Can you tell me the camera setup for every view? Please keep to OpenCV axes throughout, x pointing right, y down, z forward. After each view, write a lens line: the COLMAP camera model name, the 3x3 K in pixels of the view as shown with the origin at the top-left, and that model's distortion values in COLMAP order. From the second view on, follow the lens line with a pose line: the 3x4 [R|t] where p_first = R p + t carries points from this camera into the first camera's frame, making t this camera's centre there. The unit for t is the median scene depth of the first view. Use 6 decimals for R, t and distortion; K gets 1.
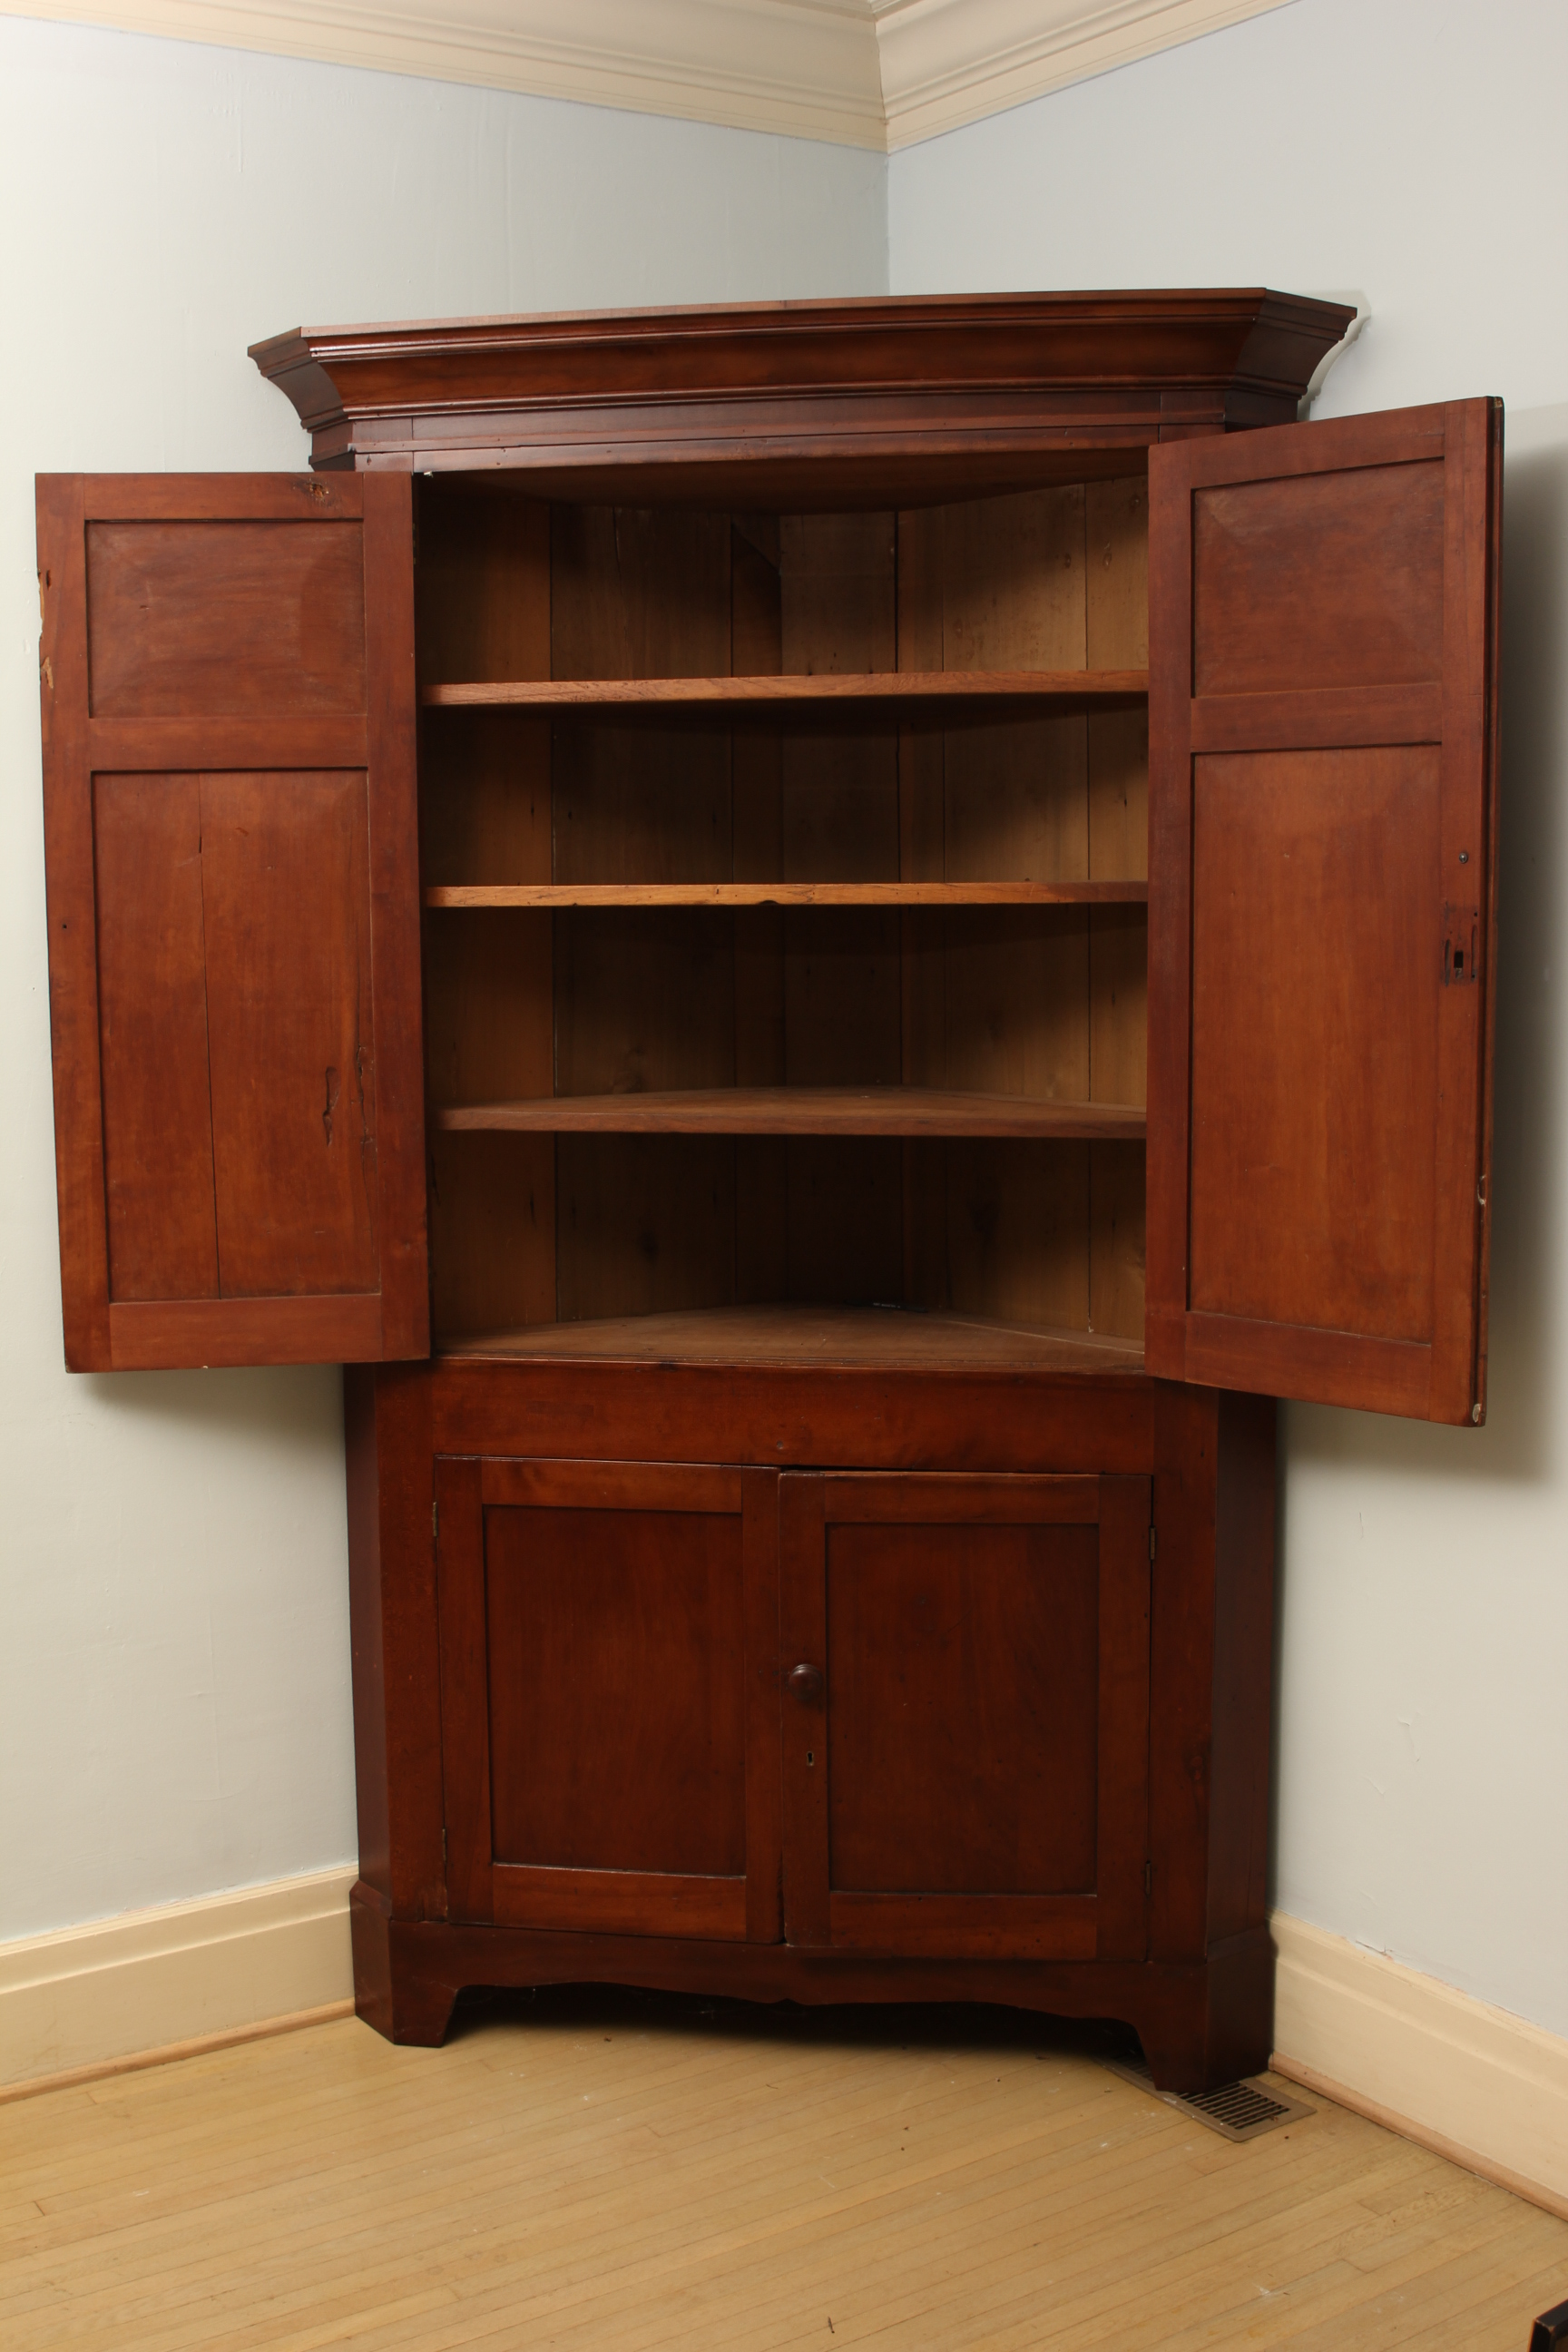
lens RADIAL K [[2514.9, 0, 784.0], [0, 2514.9, 1176.0], [0, 0, 1]] dist [-0.107023, 0.028642]
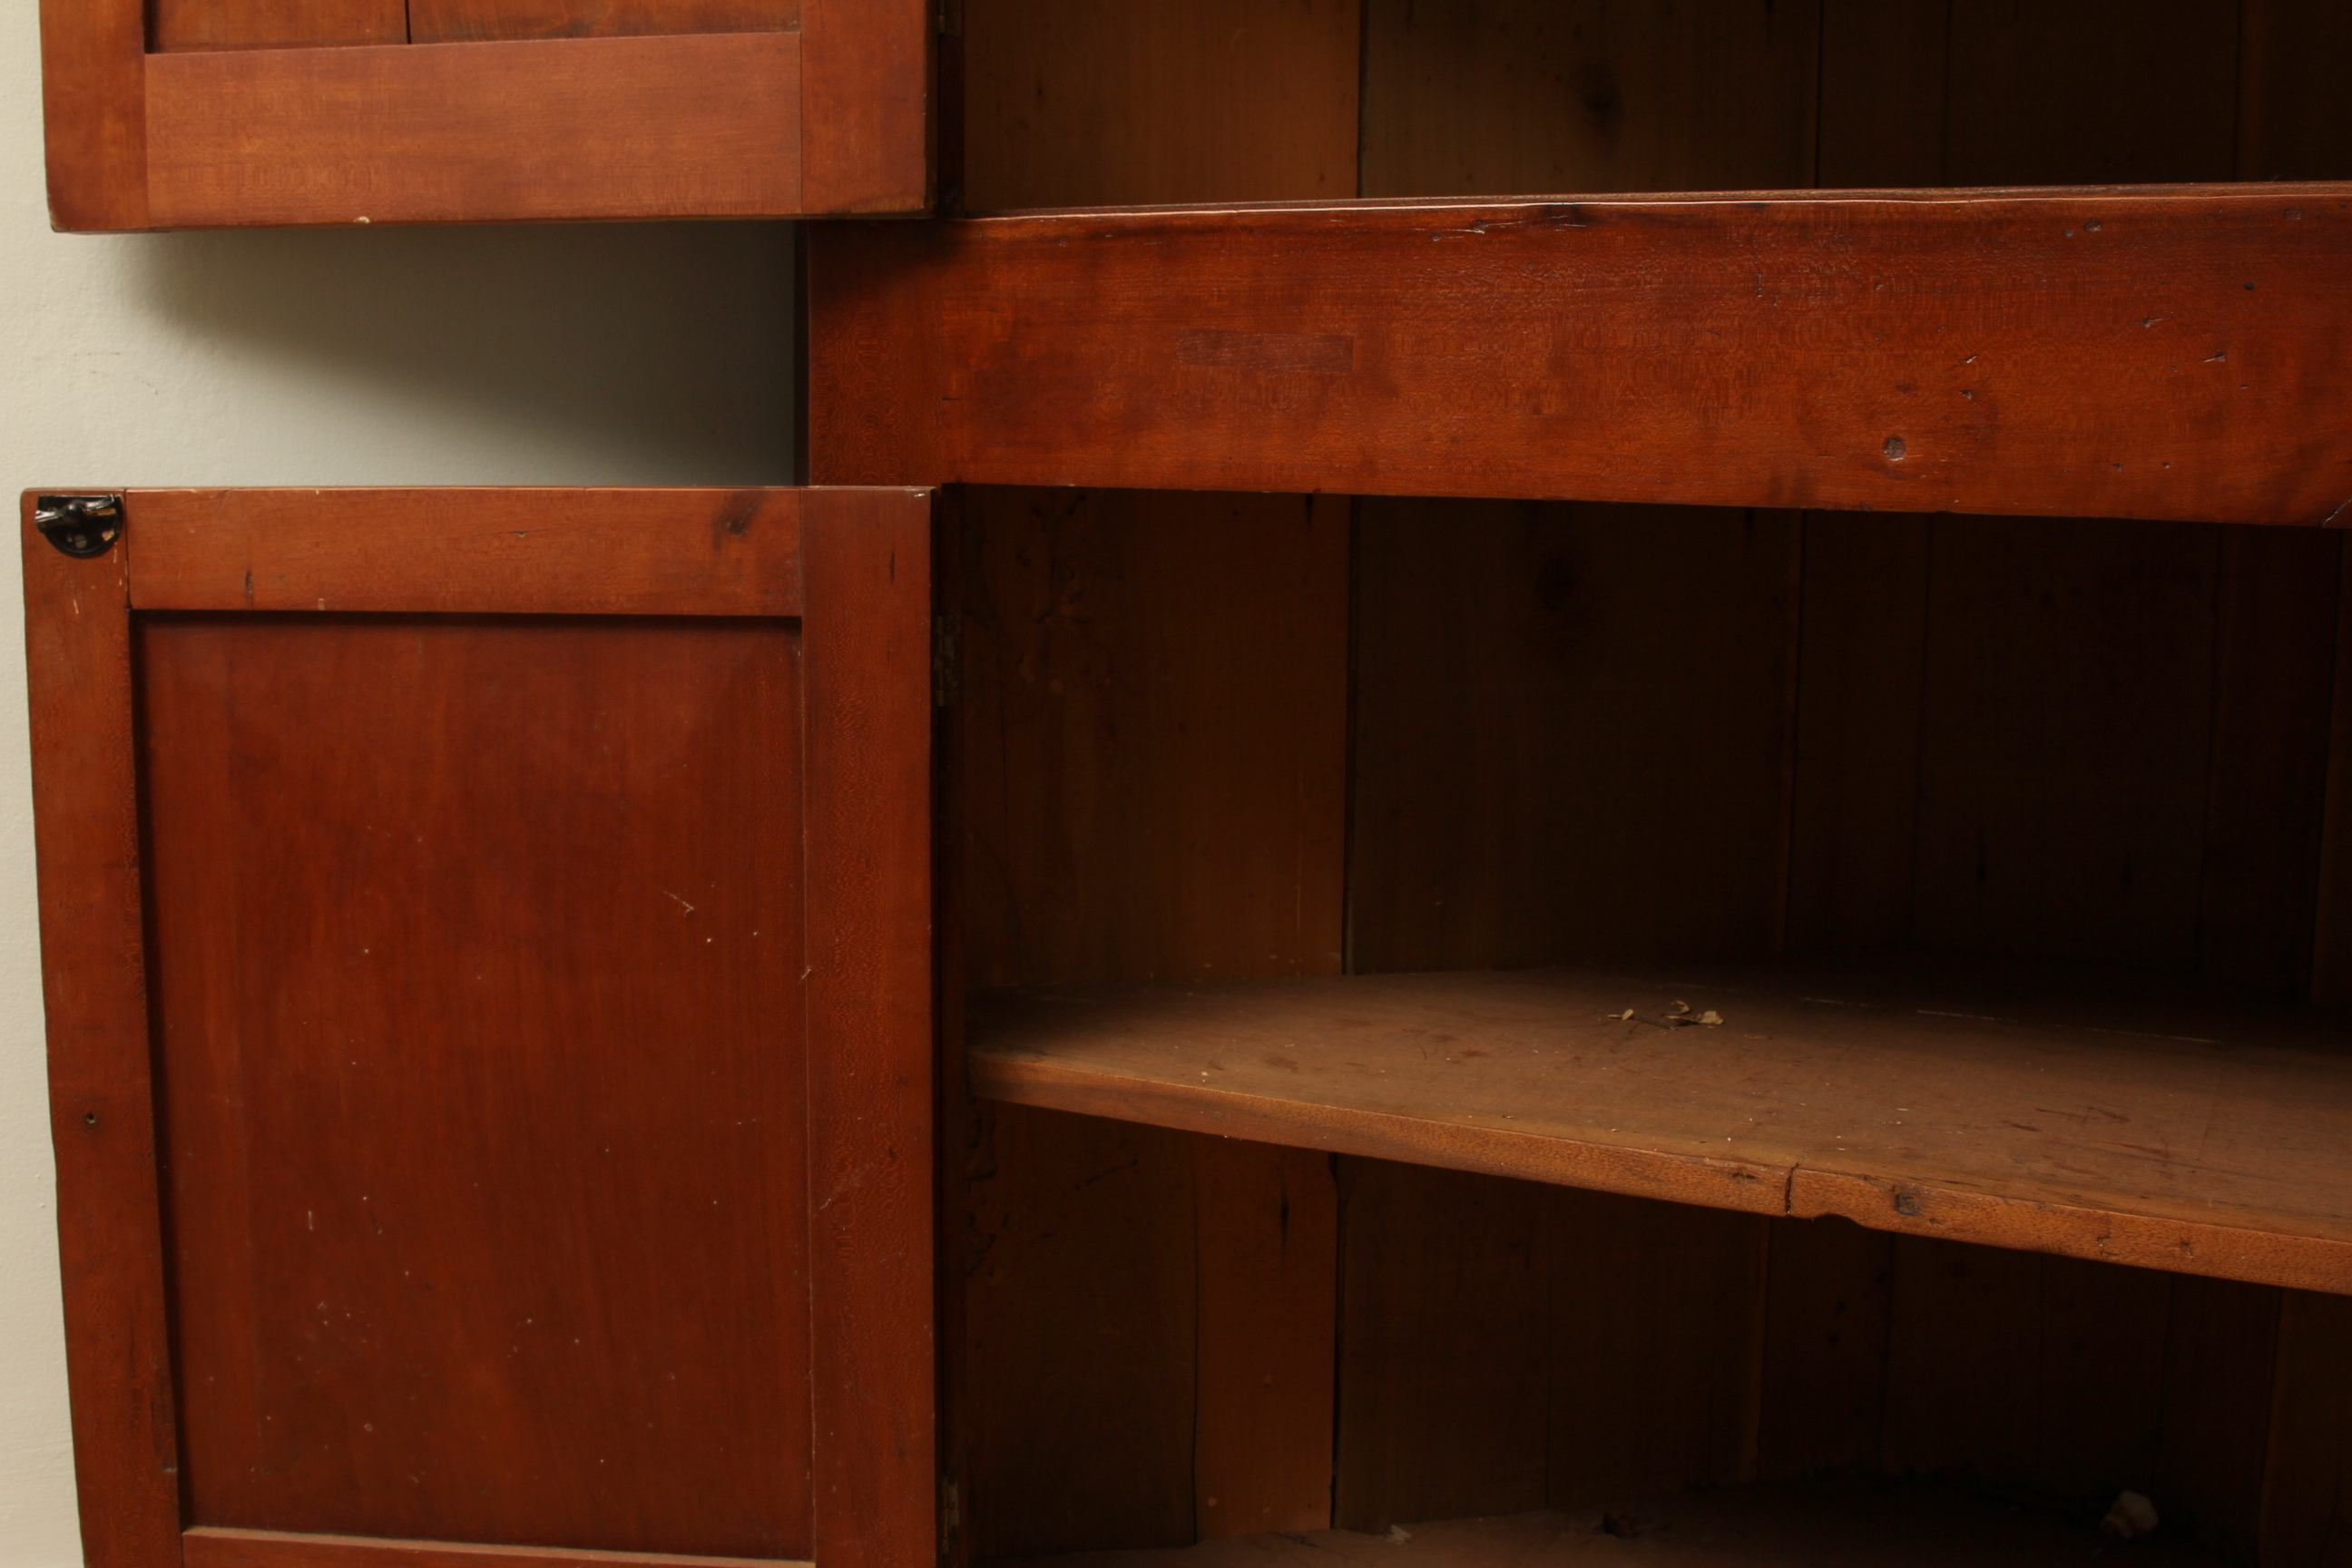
lens RADIAL K [[2514.9, 0, 1176.0], [0, 2514.9, 784.0], [0, 0, 1]] dist [-0.107023, 0.028642]
pose [[0.954328, 0.057671, -0.293142, 0.006625], [-0.045497, 0.997802, 0.048185, 0.141300], [0.295276, -0.032648, 0.954854, 0.674775]]
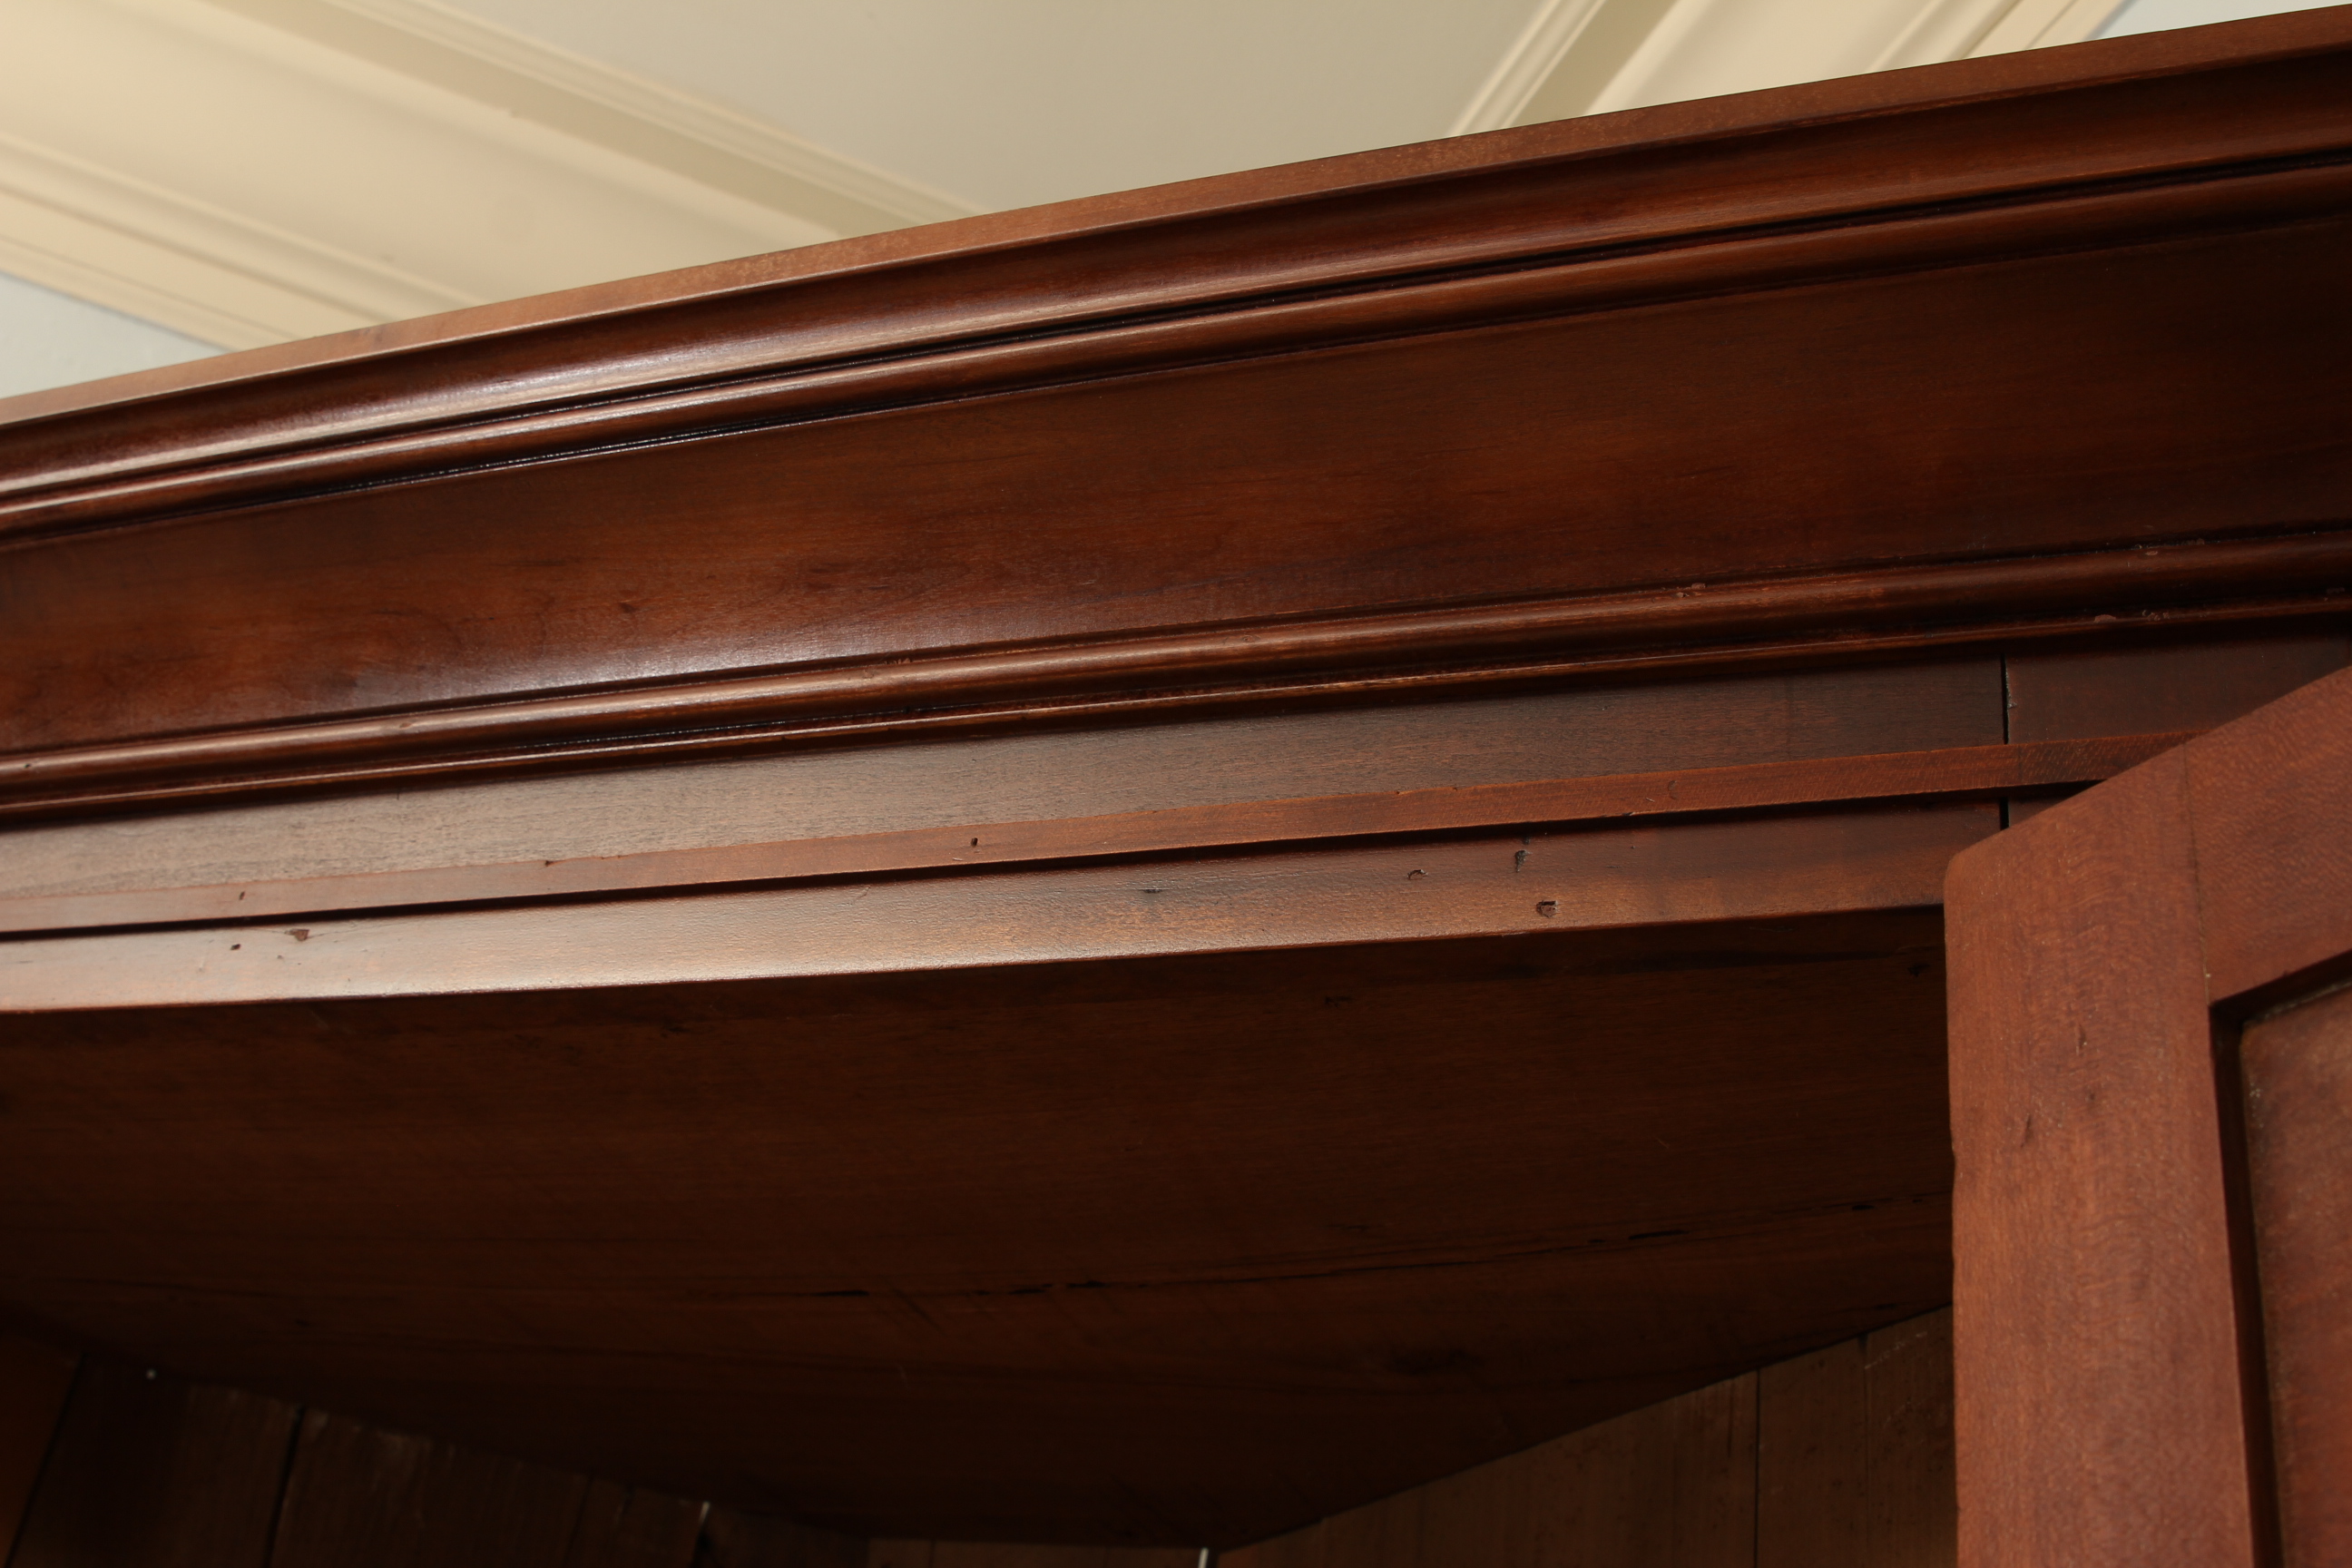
lens RADIAL K [[2514.9, 0, 1176.0], [0, 2514.9, 784.0], [0, 0, 1]] dist [-0.107023, 0.028642]
pose [[0.973540, 0.026172, -0.227014, 0.125211], [-0.165713, 0.764897, -0.622472, -0.165022], [0.157351, 0.643621, 0.748995, 0.802288]]
